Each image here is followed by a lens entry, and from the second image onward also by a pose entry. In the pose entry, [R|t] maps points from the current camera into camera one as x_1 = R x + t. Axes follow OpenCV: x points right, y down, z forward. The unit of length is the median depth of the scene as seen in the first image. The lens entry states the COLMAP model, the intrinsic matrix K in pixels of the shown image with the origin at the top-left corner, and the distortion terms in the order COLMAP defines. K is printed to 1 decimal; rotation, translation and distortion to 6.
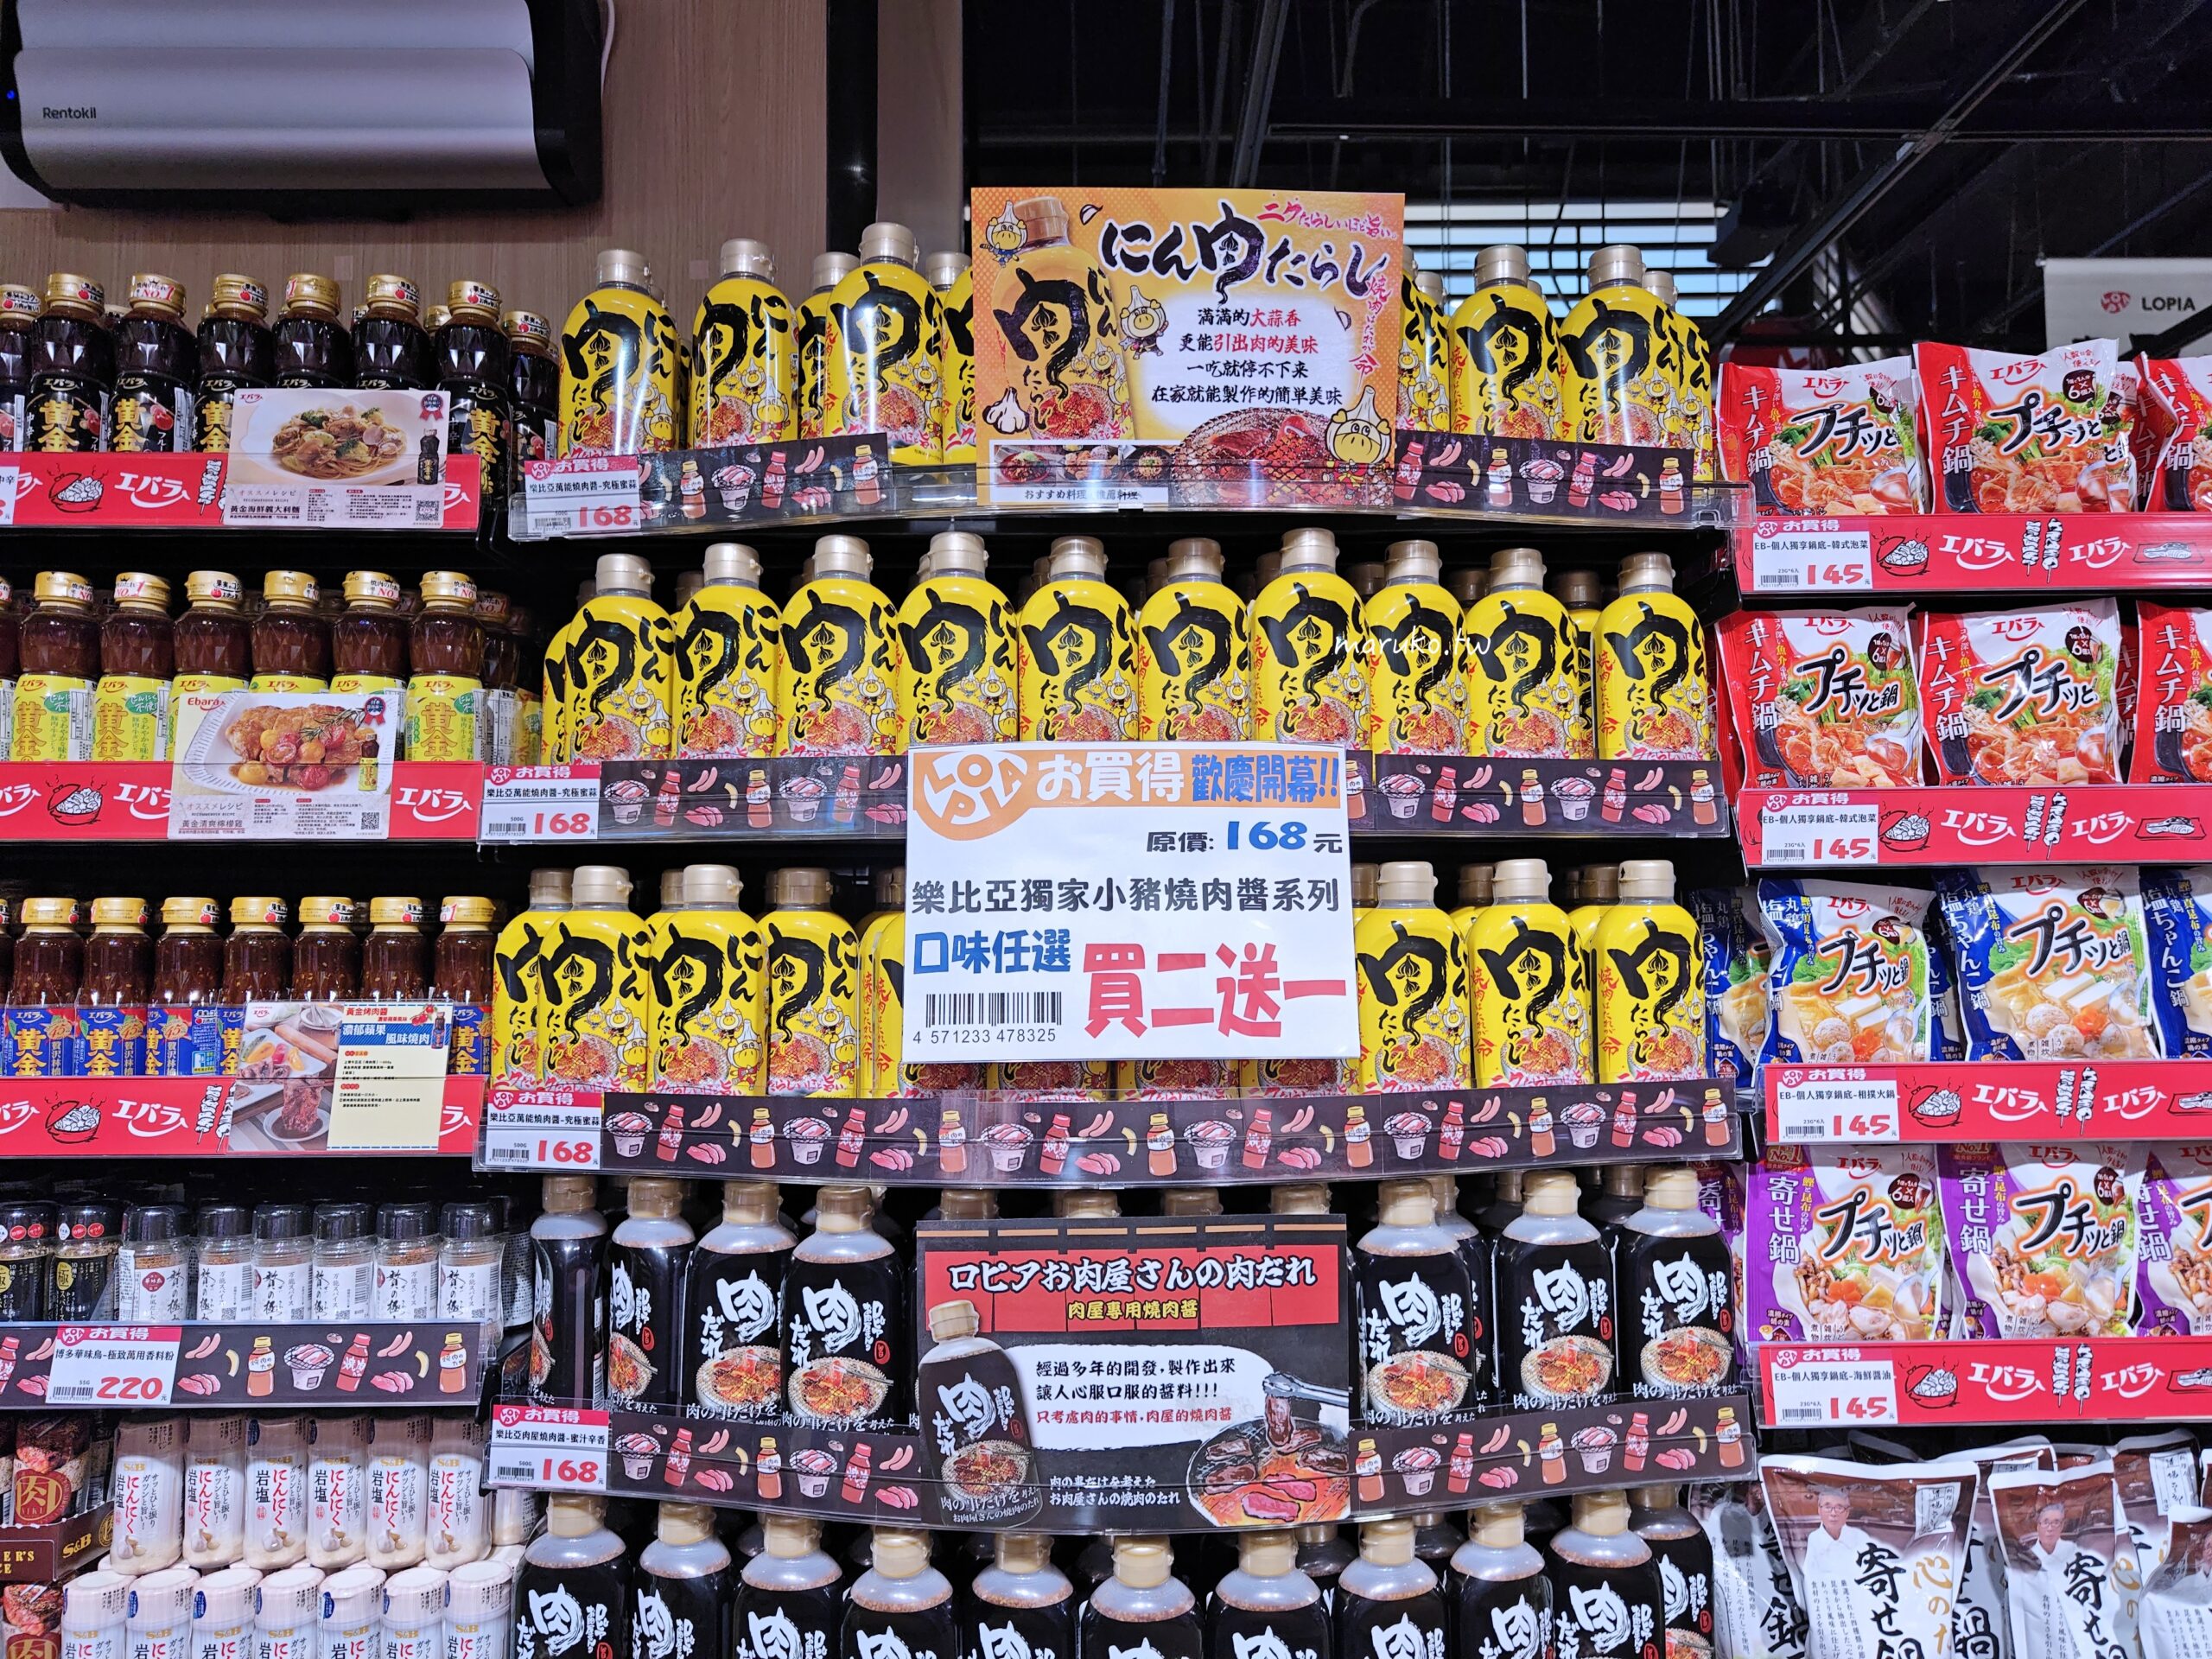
lens RADIAL K [[1513.5, 0, 1094.1], [0, 1513.5, 835.7], [0, 0, 1]] dist [-0.002619, -0.000366]
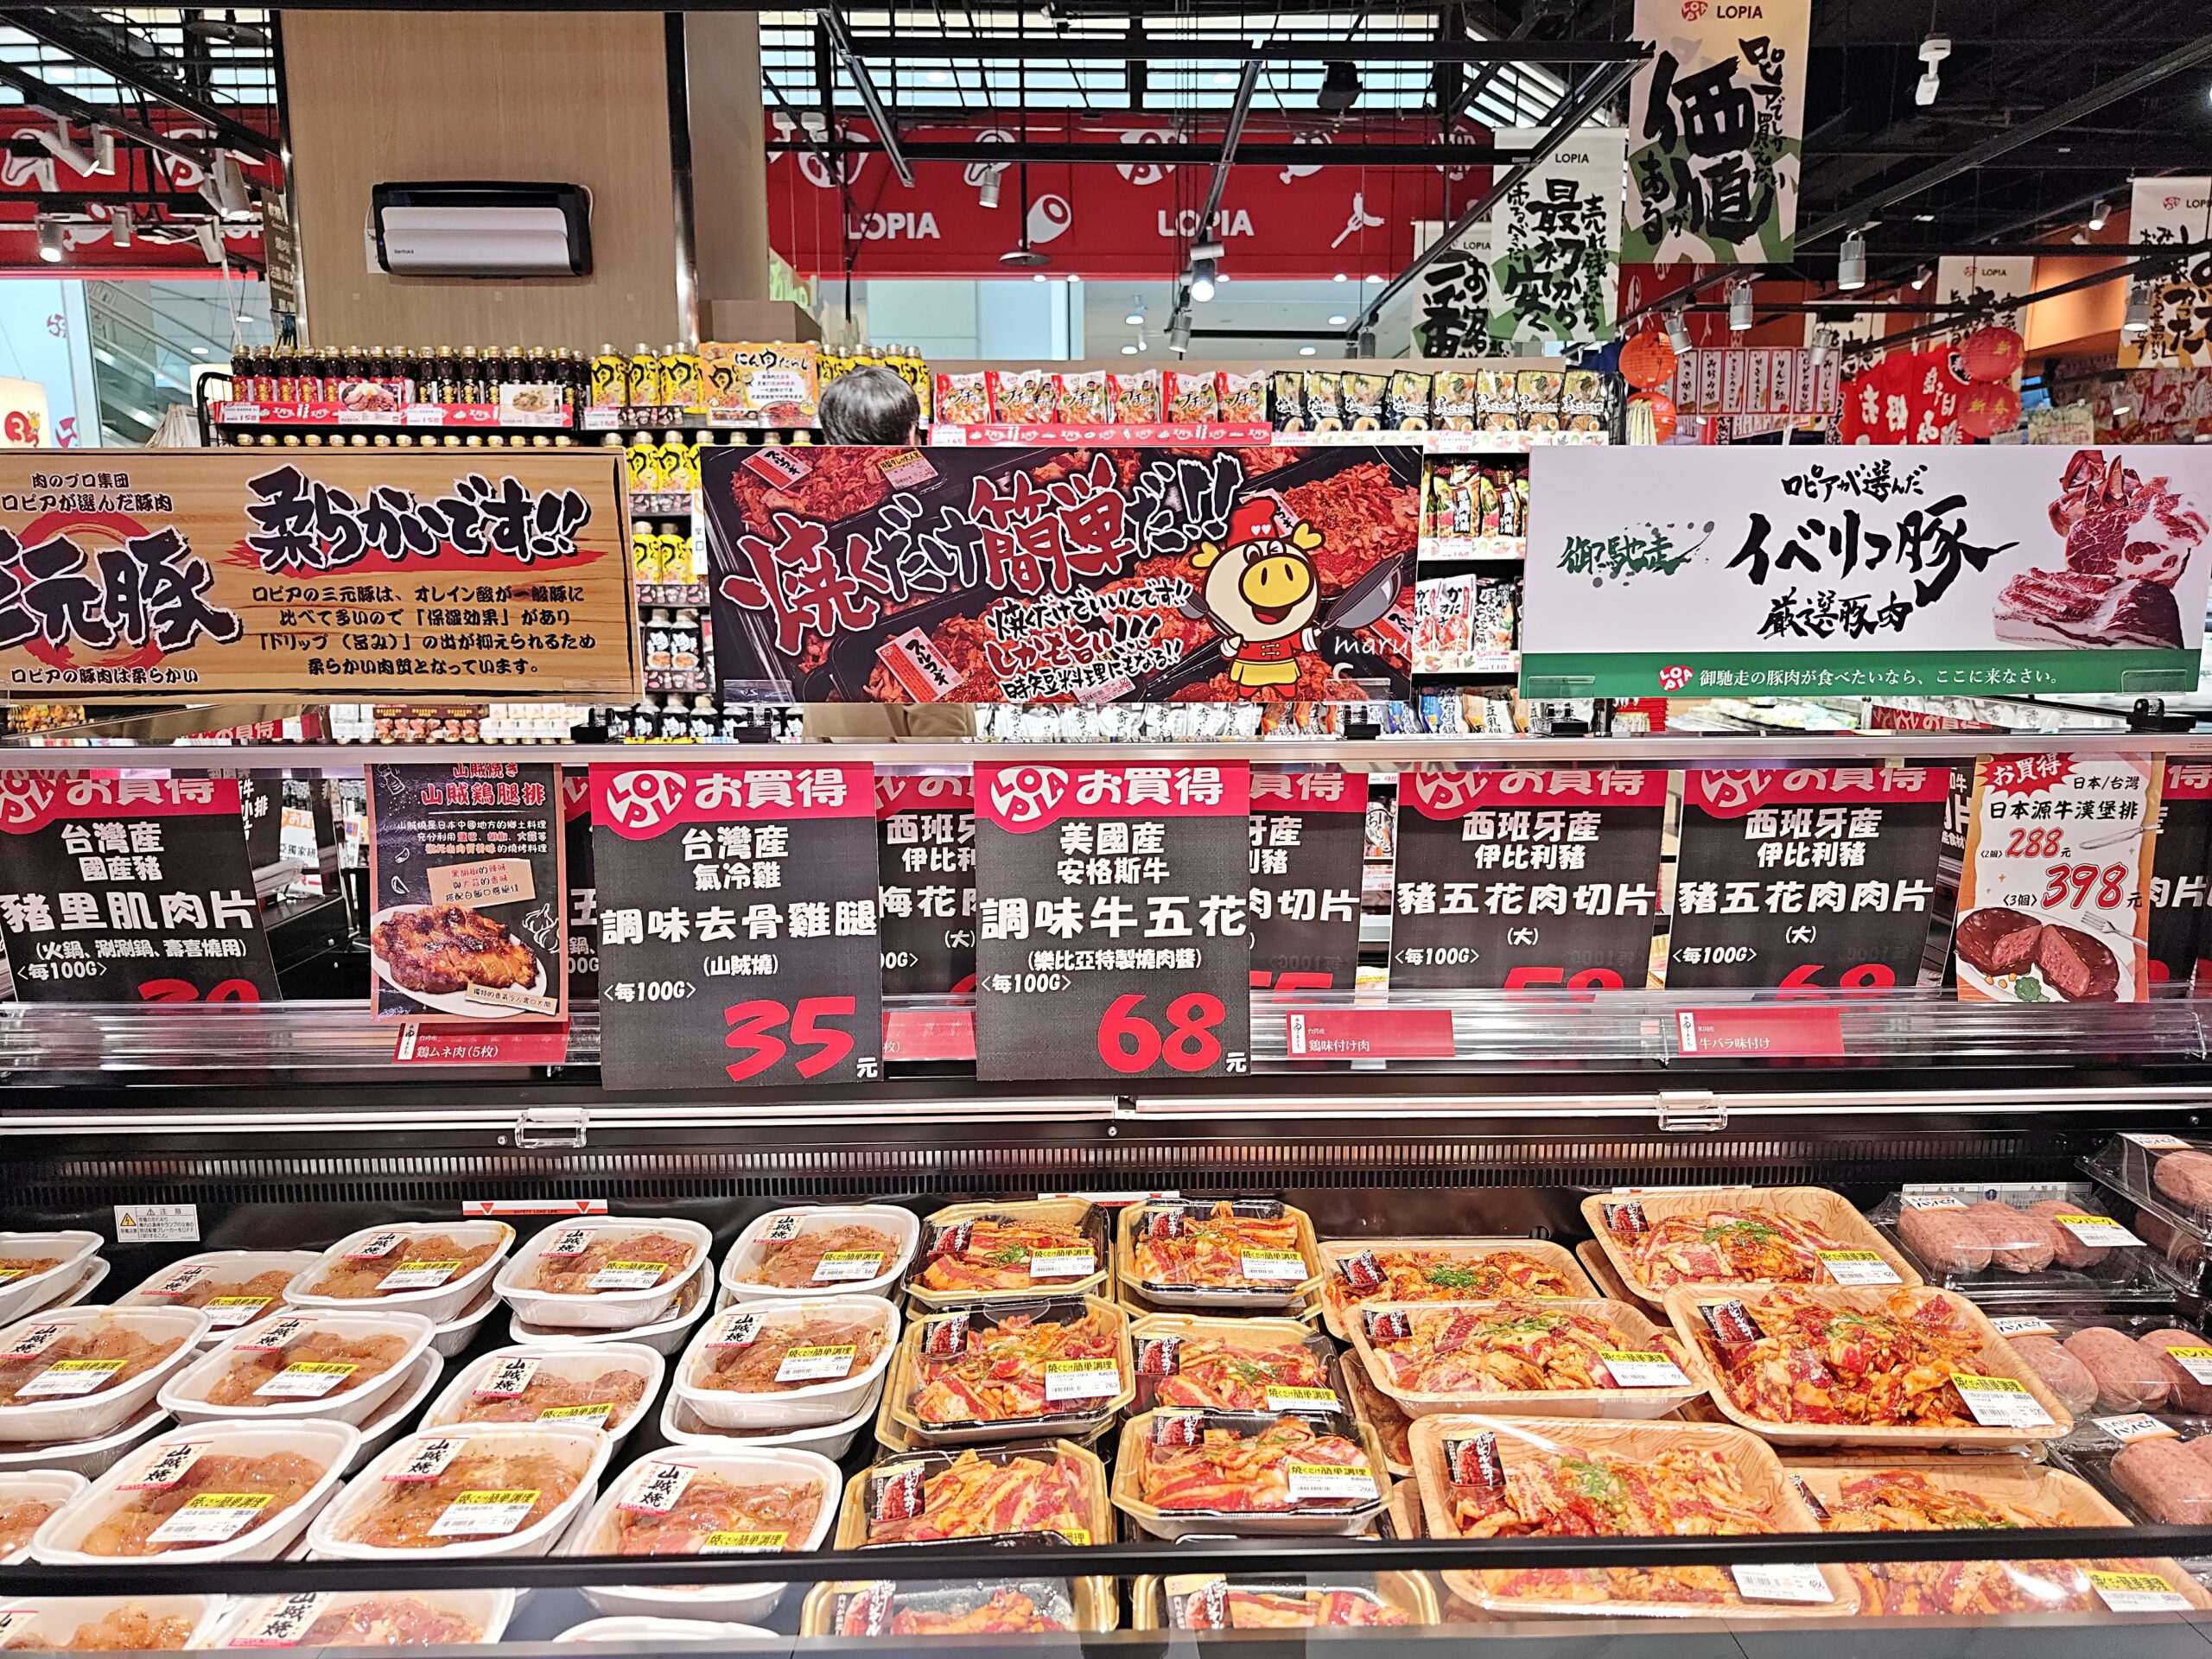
lens RADIAL K [[1513.5, 0, 1105.5], [0, 1513.5, 812.3], [0, 0, 1]] dist [-0.002619, -0.000366]
pose [[0.999833, -0.000349, 0.018294, 0.800307], [-0.003660, 0.975800, 0.218634, -0.100708], [-0.017927, -0.218664, 0.975635, -2.754069]]
